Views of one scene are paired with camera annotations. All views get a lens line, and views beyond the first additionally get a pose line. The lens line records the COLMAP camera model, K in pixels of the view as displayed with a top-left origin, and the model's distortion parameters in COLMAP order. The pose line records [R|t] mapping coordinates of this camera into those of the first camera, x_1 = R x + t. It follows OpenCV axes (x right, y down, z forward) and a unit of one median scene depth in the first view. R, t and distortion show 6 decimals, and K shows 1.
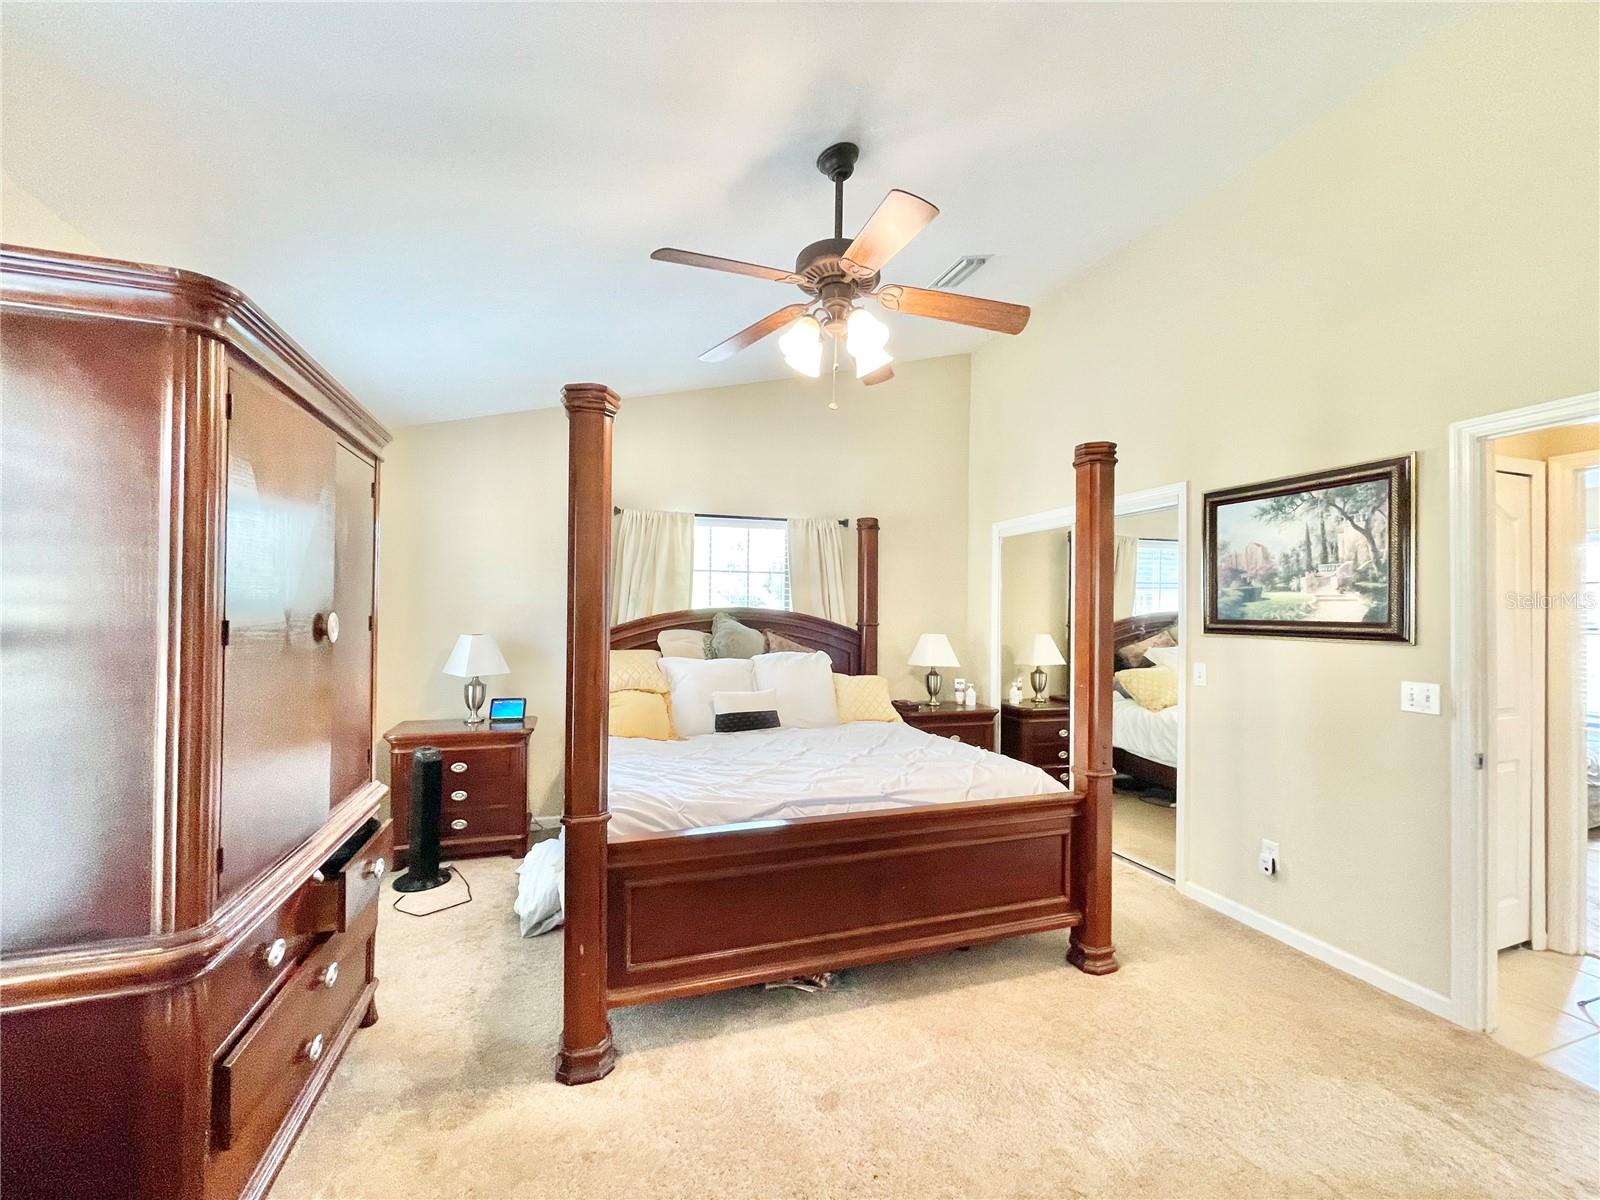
lens RADIAL K [[640.8, 0, 799.4], [0, 640.8, 605.9], [0, 0, 1]] dist [0.001320, 0.000270]
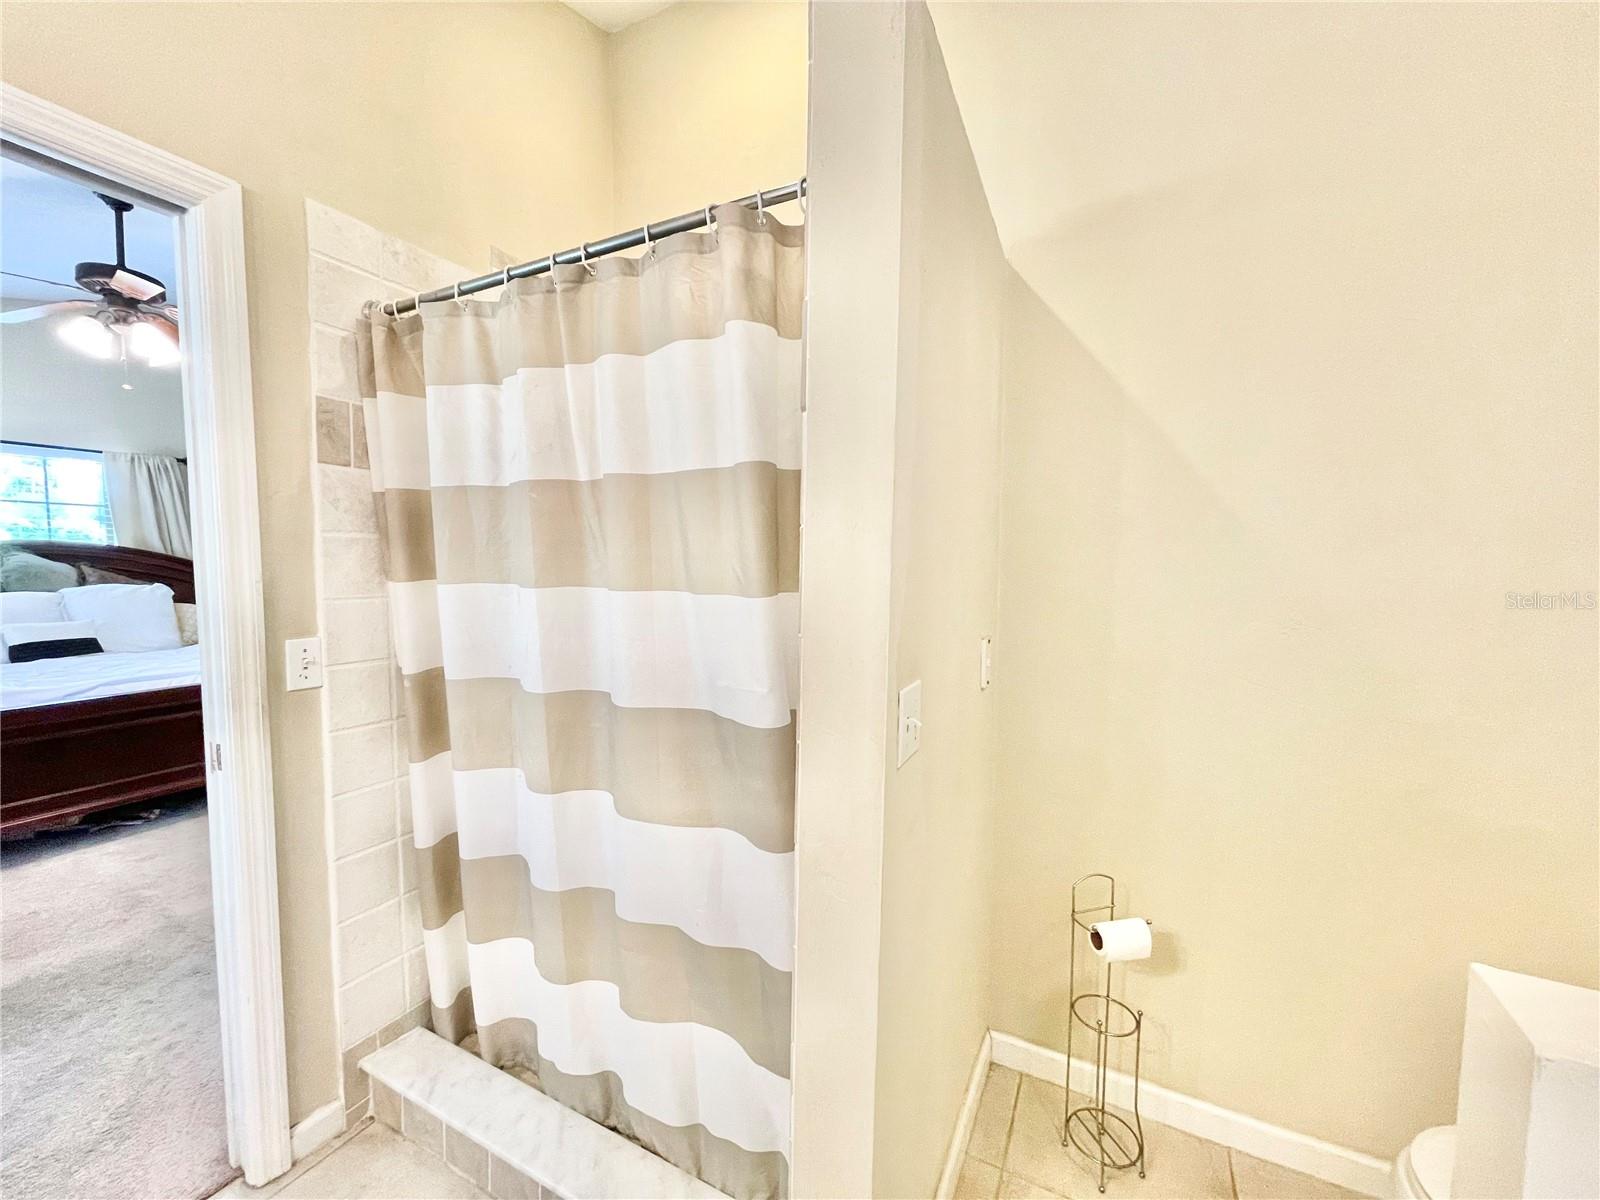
lens RADIAL K [[640.8, 0, 797.5], [0, 640.8, 612.9], [0, 0, 1]] dist [0.001320, 0.000270]
pose [[0.720621, -0.053853, 0.691234, 0.059966], [-0.015072, 0.995526, 0.093273, 0.003933], [-0.693165, -0.077633, 0.716586, -0.513381]]
